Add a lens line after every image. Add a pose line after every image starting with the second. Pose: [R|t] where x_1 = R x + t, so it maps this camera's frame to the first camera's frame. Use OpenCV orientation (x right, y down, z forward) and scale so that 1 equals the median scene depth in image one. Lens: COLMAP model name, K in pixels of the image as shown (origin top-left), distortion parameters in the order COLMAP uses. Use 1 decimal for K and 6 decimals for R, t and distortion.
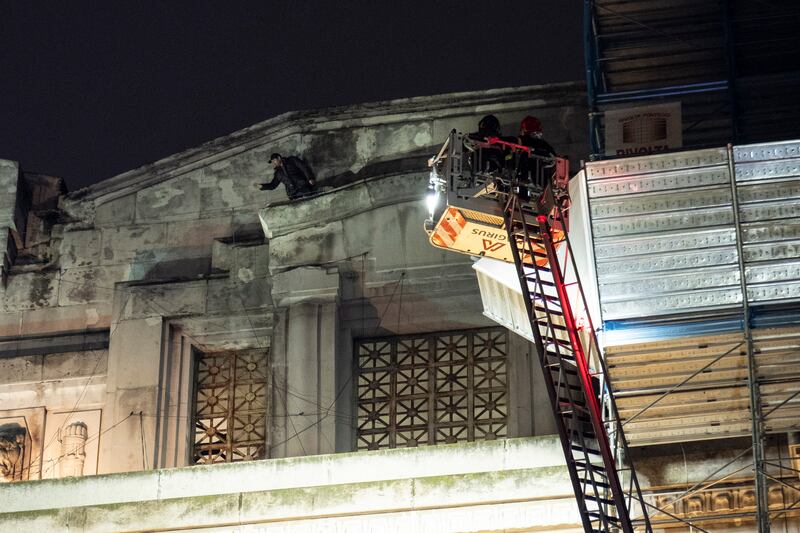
lens RADIAL K [[3628.2, 0, 393.7], [0, 3628.2, 273.4], [0, 0, 1]] dist [-0.293607, 0.000000]
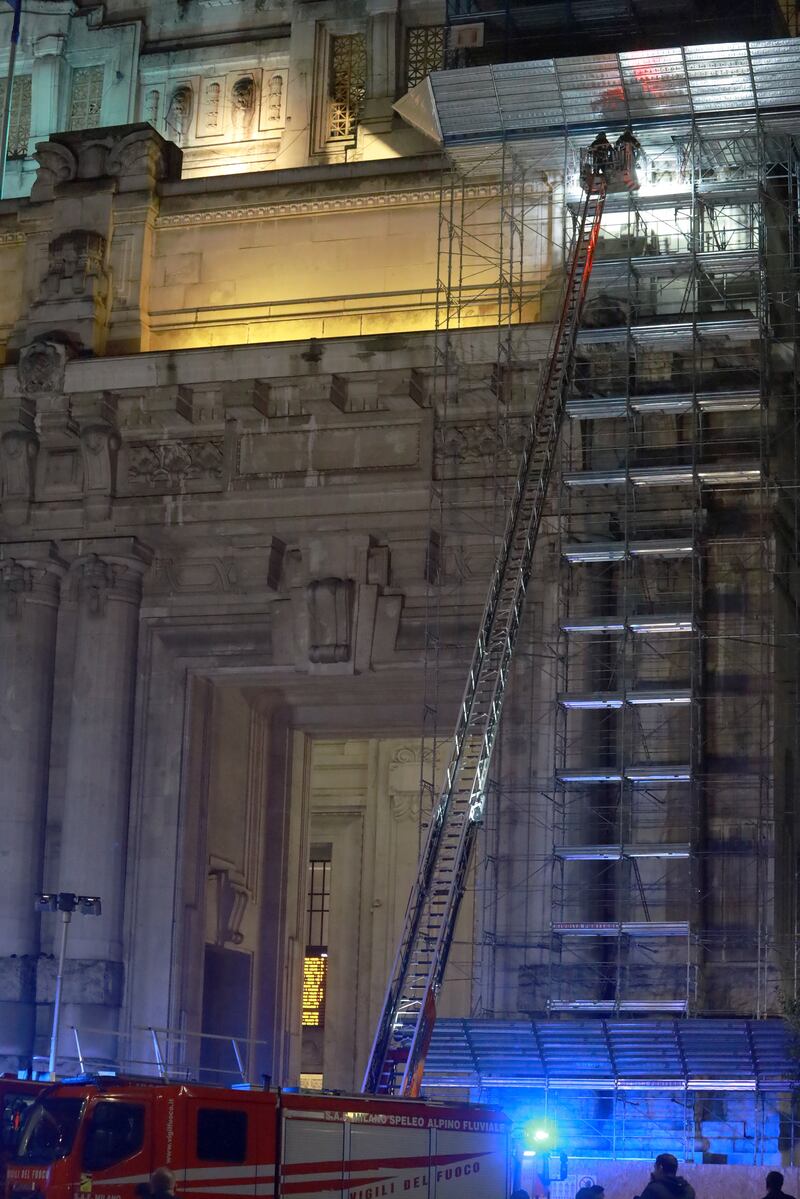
lens RADIAL K [[2412.9, 0, 404.8], [0, 2412.9, 598.4], [0, 0, 1]] dist [-0.293656, 0.000000]
pose [[0.989148, -0.009483, -0.146616, 0.181796], [0.072479, 0.899530, 0.430804, -0.270712], [0.127801, -0.436755, 0.890456, -0.336328]]
